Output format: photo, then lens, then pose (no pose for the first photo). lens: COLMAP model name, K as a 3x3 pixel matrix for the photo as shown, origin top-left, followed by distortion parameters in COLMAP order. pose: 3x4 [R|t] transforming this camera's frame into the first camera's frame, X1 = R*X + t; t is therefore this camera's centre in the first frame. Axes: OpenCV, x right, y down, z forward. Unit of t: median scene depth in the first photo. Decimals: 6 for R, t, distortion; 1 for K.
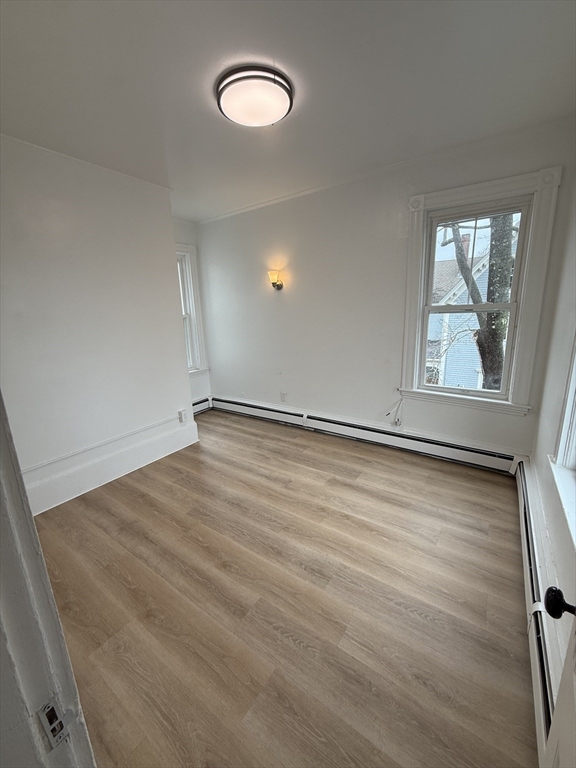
lens RADIAL K [[305.5, 0, 288.5], [0, 305.5, 381.0], [0, 0, 1]] dist [-0.001313, 0.000532]
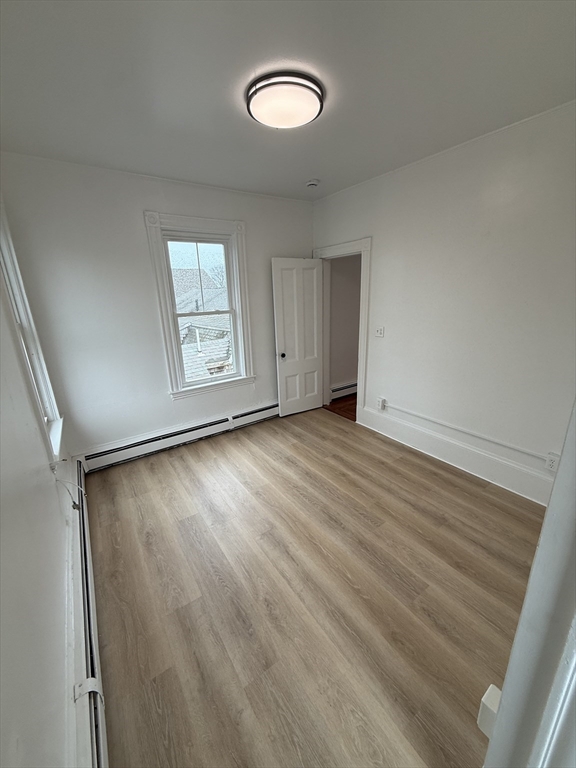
lens RADIAL K [[305.5, 0, 288.5], [0, 305.5, 381.0], [0, 0, 1]] dist [-0.001313, 0.000532]
pose [[-0.935030, -0.036661, 0.352669, -0.350181], [0.141641, 0.873210, 0.466306, -0.416405], [-0.325049, 0.485963, -0.811285, 1.556599]]
